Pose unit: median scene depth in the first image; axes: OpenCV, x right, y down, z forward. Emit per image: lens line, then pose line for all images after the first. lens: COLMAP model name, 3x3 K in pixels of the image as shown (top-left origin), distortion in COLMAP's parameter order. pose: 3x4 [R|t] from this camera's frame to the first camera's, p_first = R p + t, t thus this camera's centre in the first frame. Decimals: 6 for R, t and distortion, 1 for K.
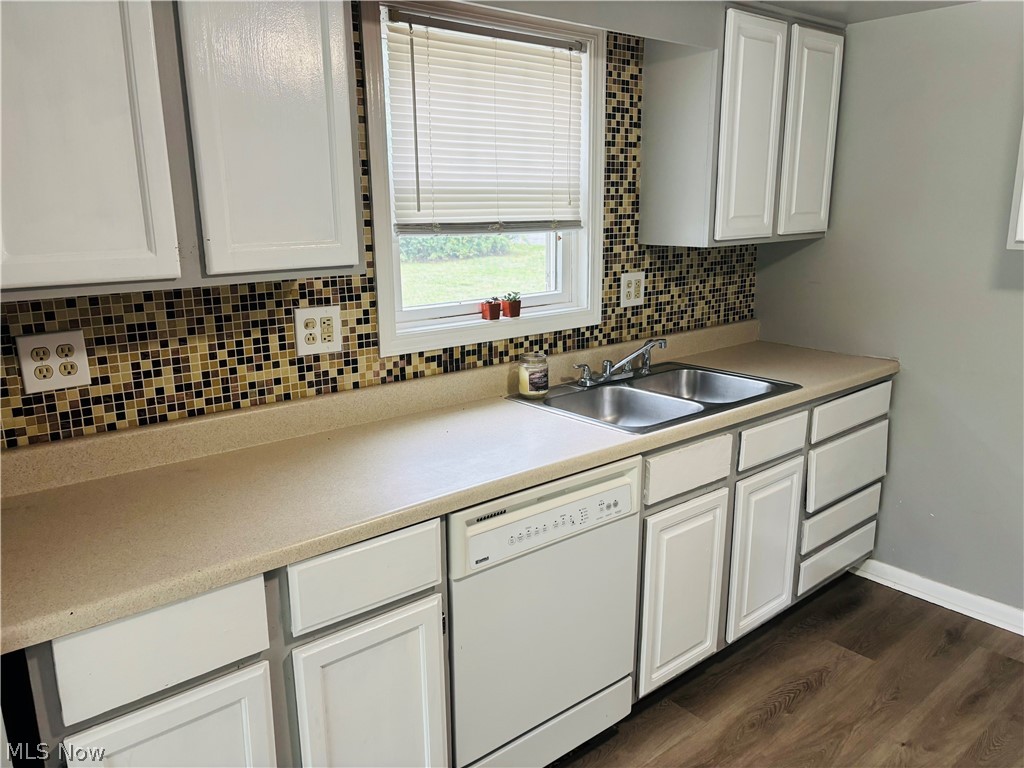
lens RADIAL K [[776.2, 0, 518.6], [0, 776.2, 388.9], [0, 0, 1]] dist [0.049371, -0.033539]
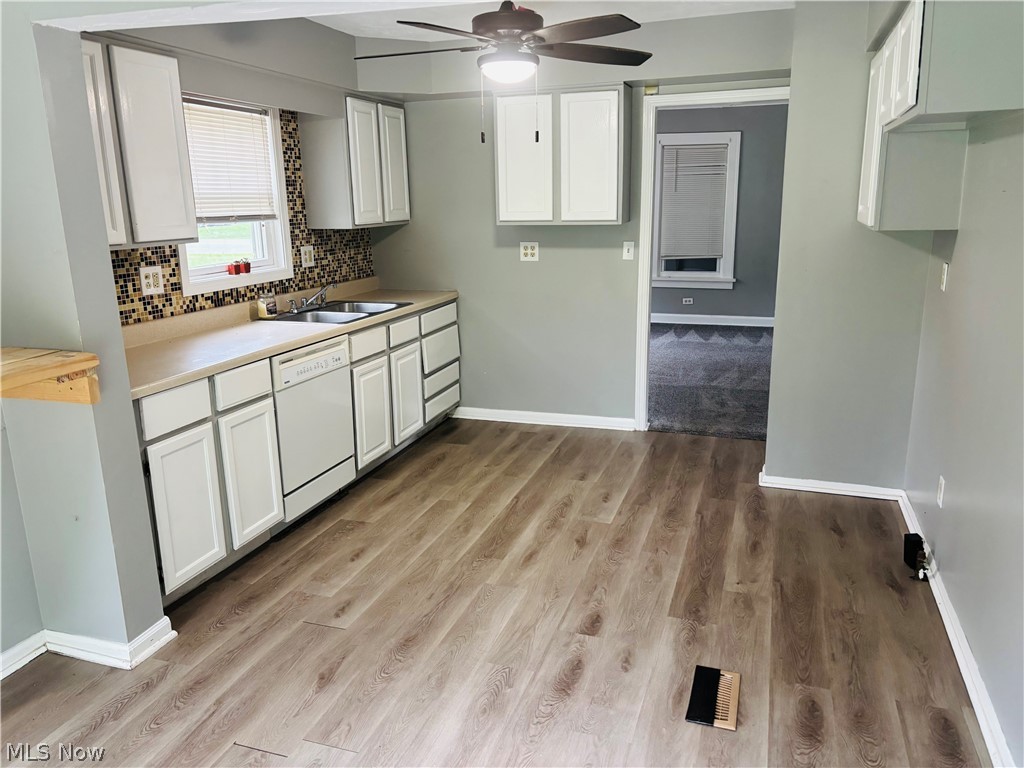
lens RADIAL K [[776.2, 0, 515.2], [0, 776.2, 378.6], [0, 0, 1]] dist [0.049371, -0.033539]
pose [[0.857328, -0.128515, 0.498471, -0.379483], [0.136299, 0.990447, 0.020933, 0.174071], [-0.496399, 0.049994, 0.866654, -0.718948]]
